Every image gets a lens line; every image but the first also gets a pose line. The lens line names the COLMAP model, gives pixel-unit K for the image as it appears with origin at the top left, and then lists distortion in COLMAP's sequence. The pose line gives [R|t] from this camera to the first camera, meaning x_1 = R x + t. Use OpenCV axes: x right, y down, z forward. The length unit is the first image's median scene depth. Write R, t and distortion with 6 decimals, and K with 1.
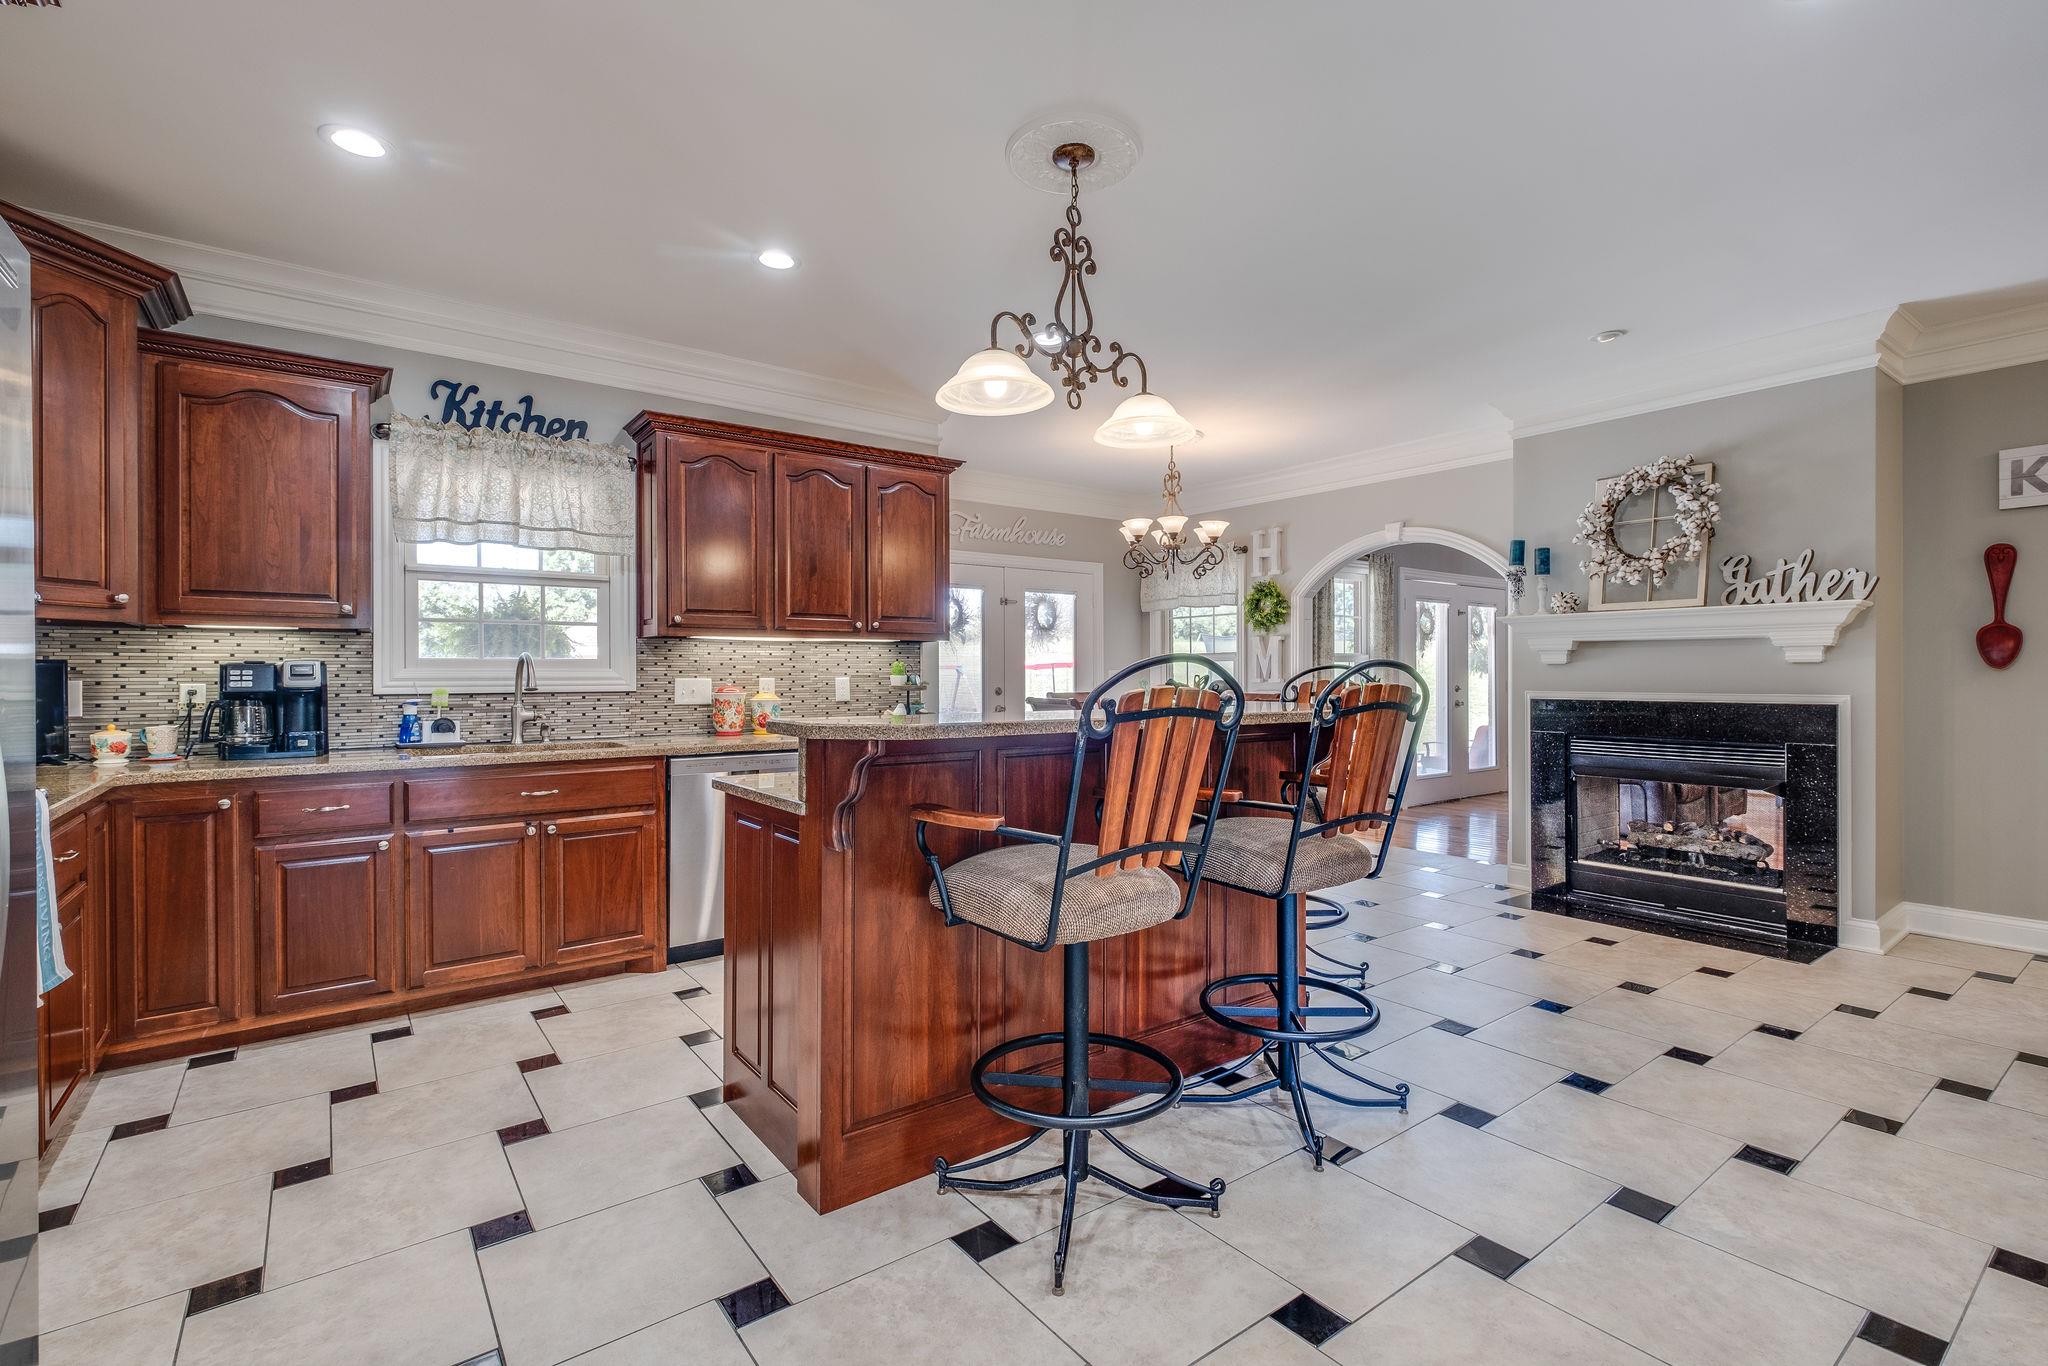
lens RADIAL K [[926.8, 0, 1037.2], [0, 926.8, 676.3], [0, 0, 1]] dist [0.005117, -0.000258]
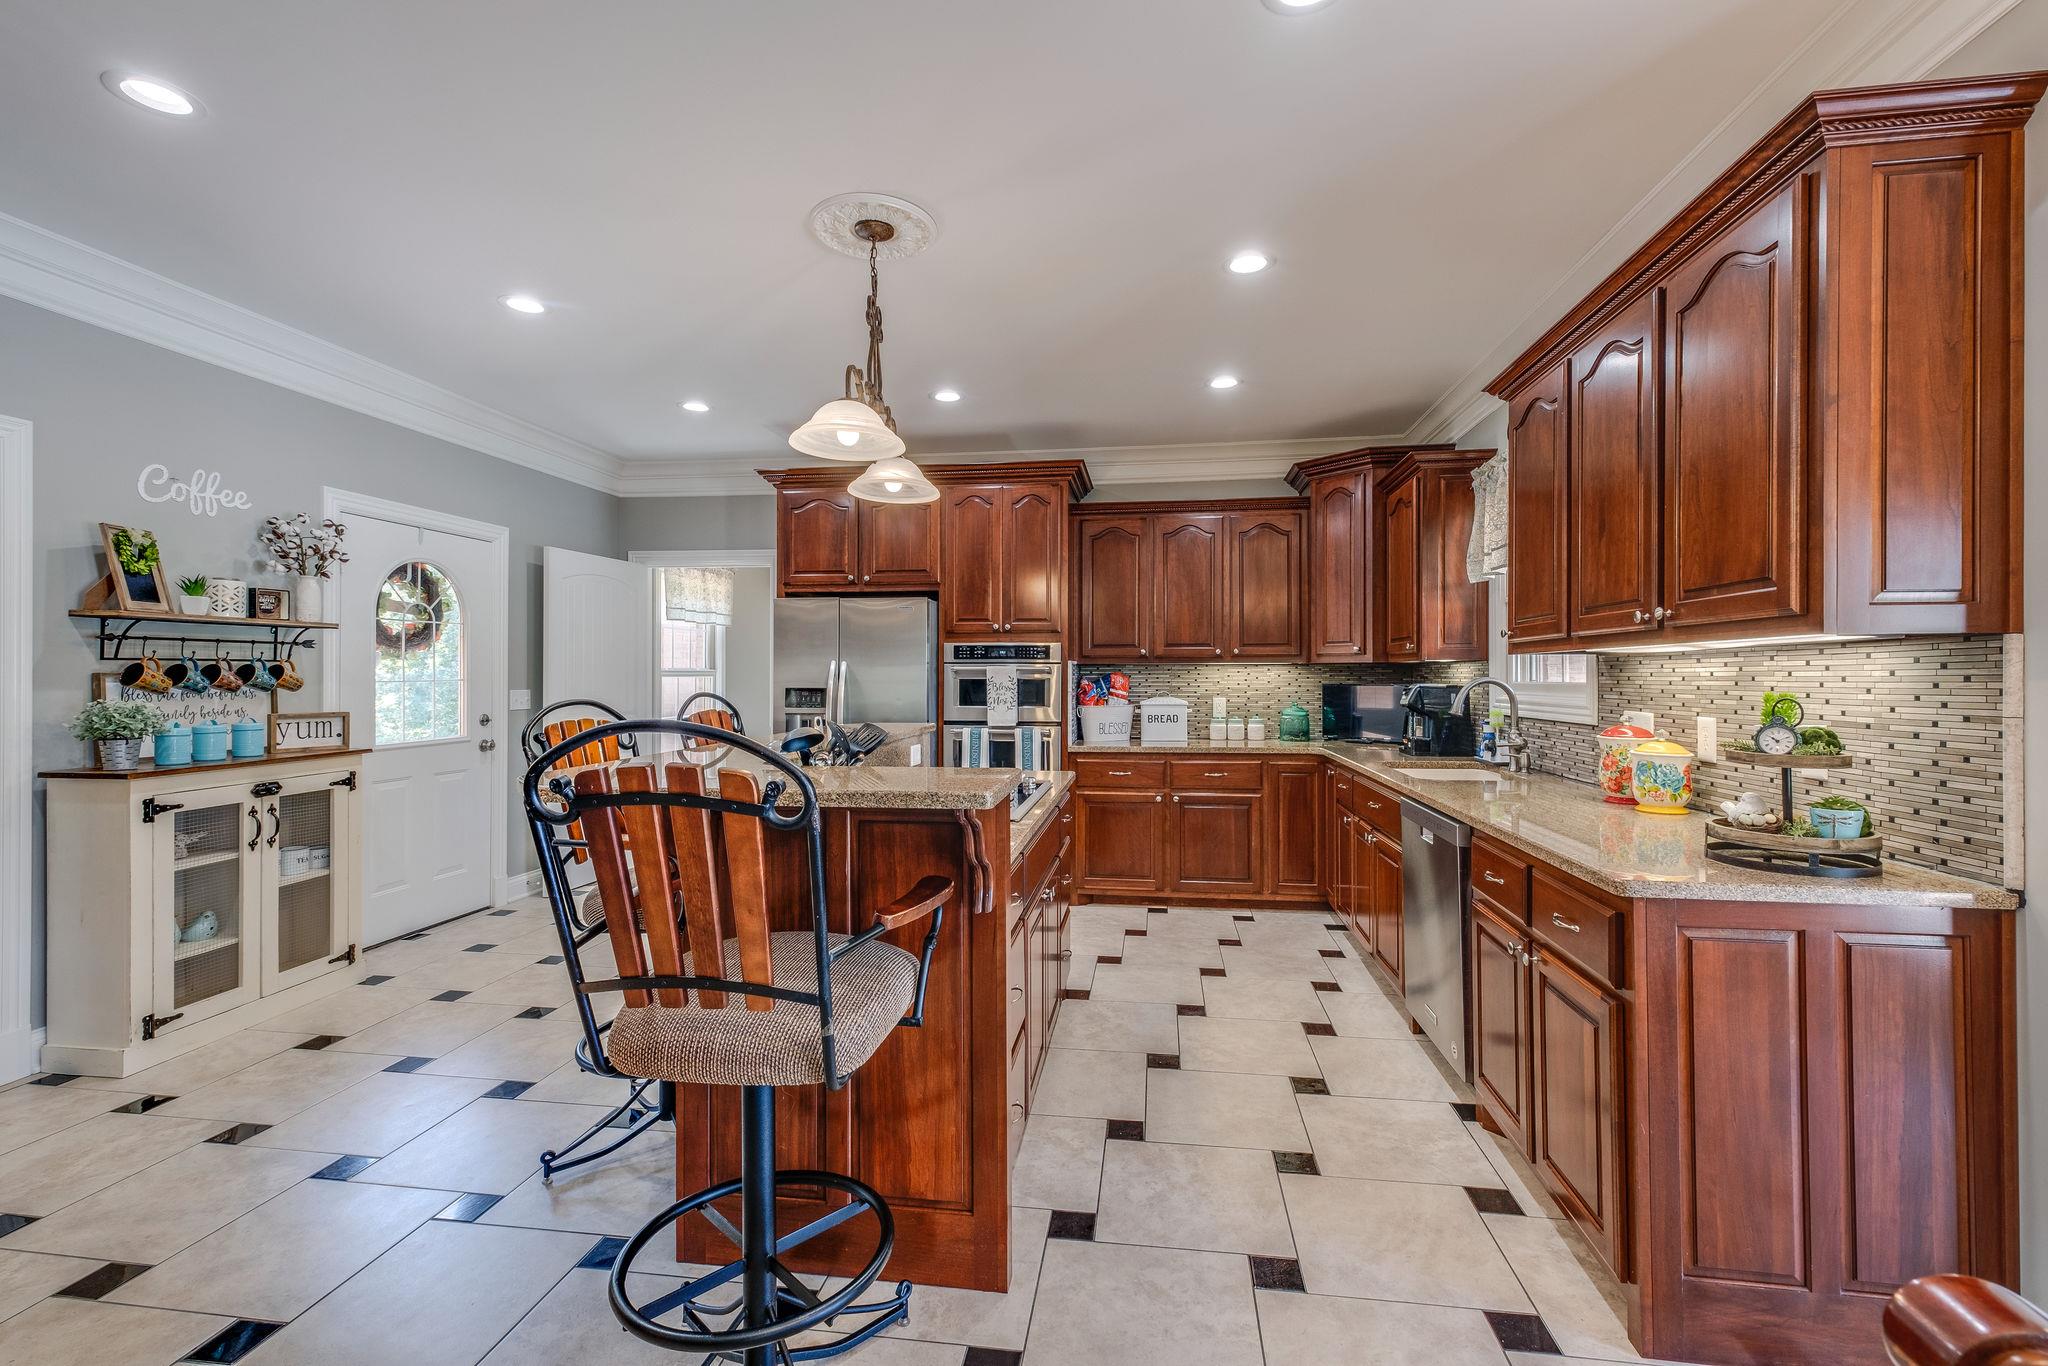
lens RADIAL K [[871.5, 0, 1023.3], [0, 871.5, 675.8], [0, 0, 1]] dist [0.003103, 0.000522]
pose [[-0.712343, 0.000397, -0.701831, 0.241556], [-0.000058, 1.000000, 0.000624, -0.015264], [0.701831, 0.000485, -0.712343, 0.709882]]
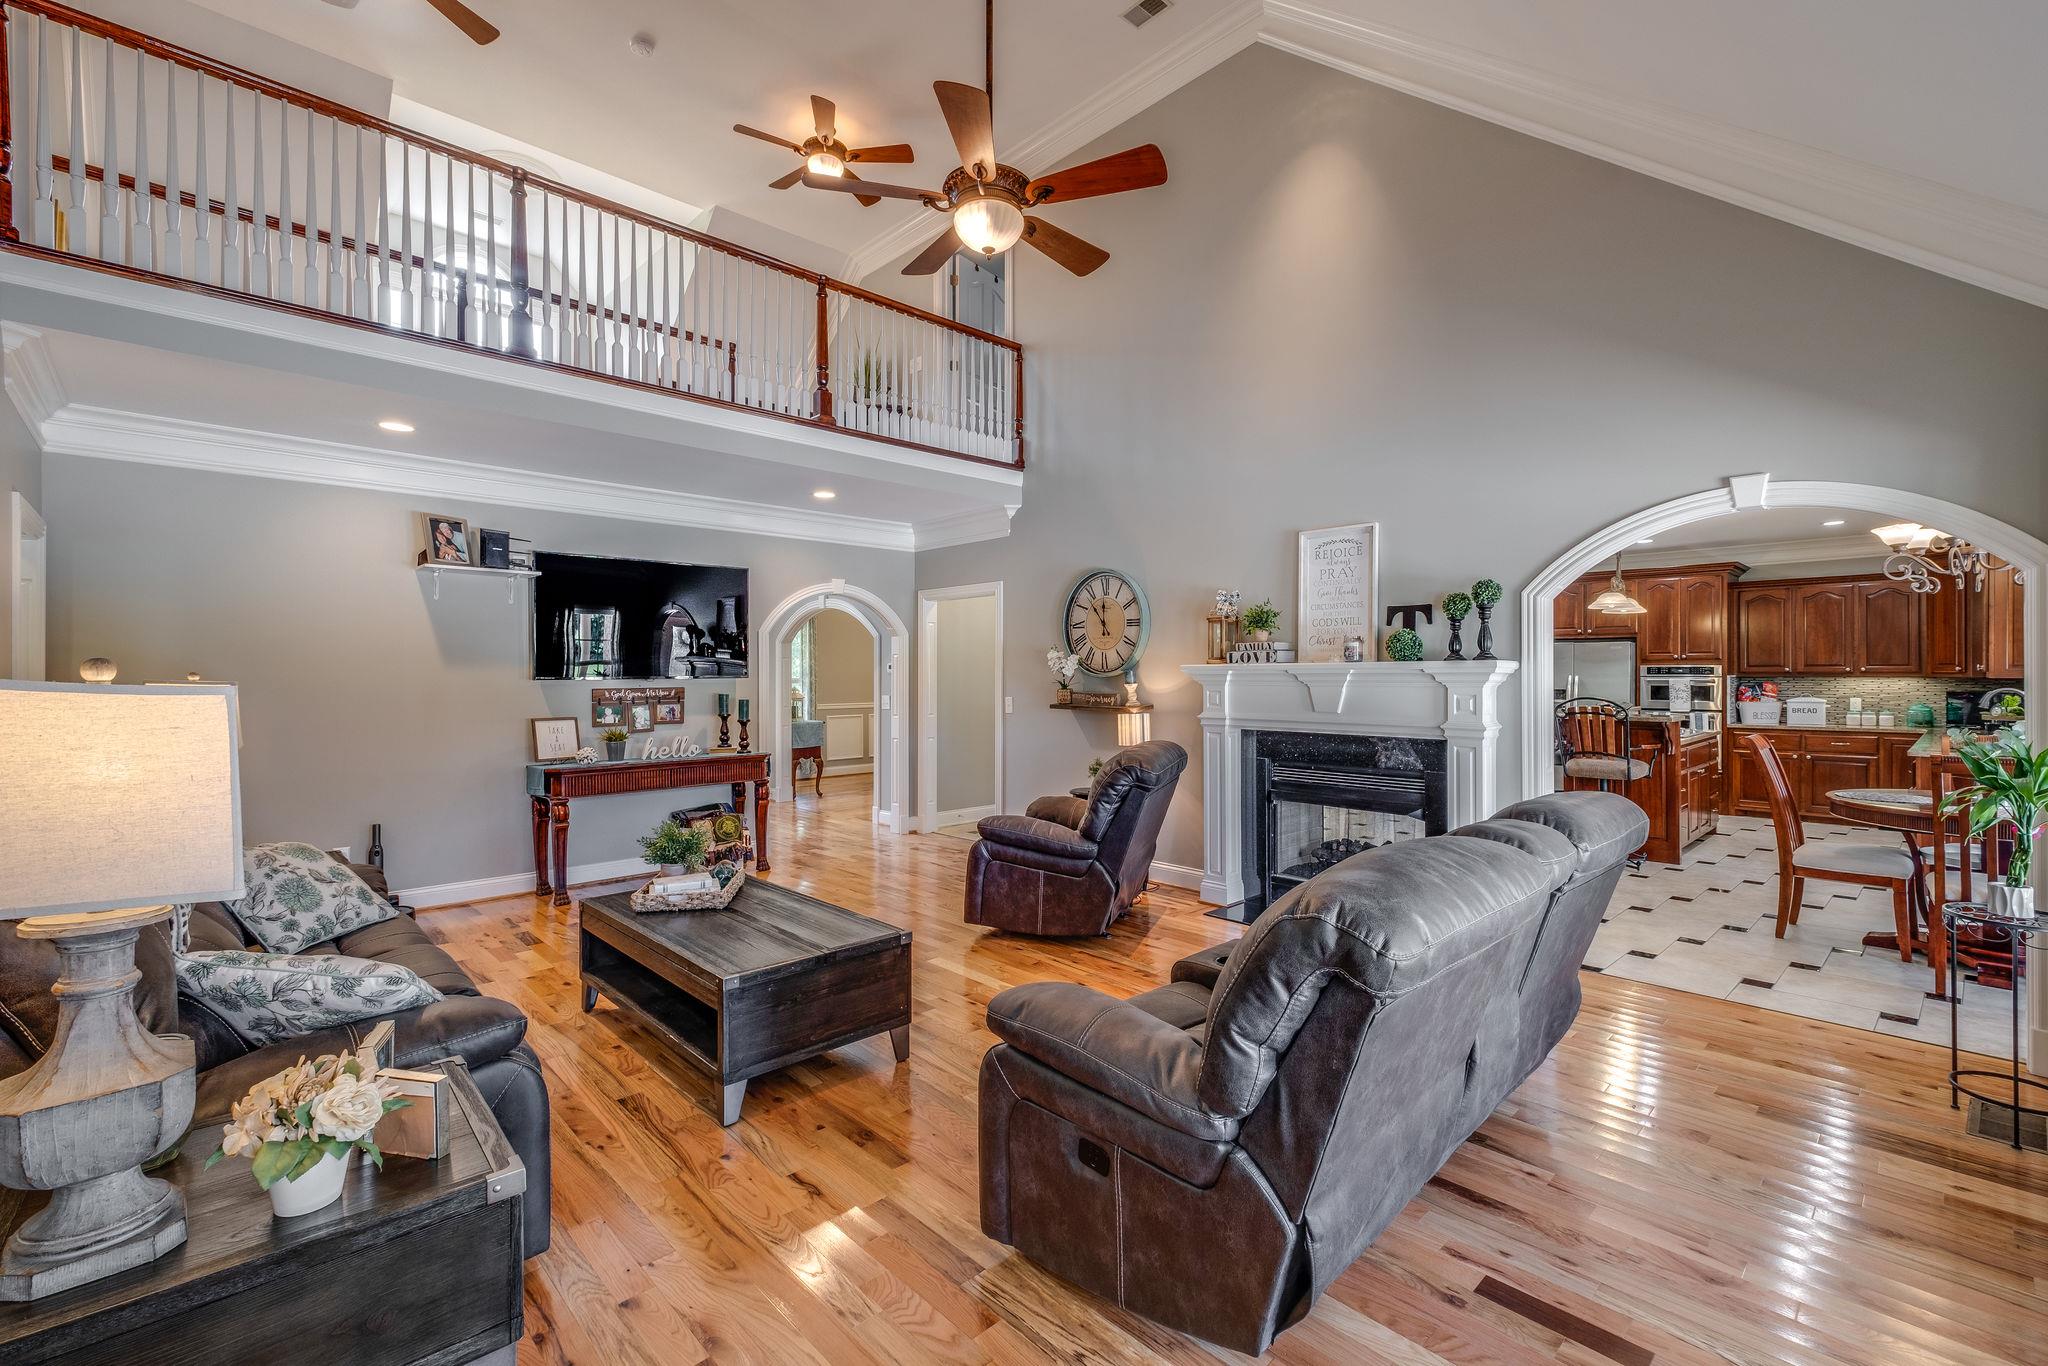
lens RADIAL K [[871.5, 0, 1021.3], [0, 871.5, 669.4], [0, 0, 1]] dist [0.003103, 0.000522]
pose [[-0.994821, 0.001812, -0.101624, 0.847052], [0.002148, 0.999993, -0.003203, -0.033550], [0.101617, -0.003404, -0.994818, 1.367901]]
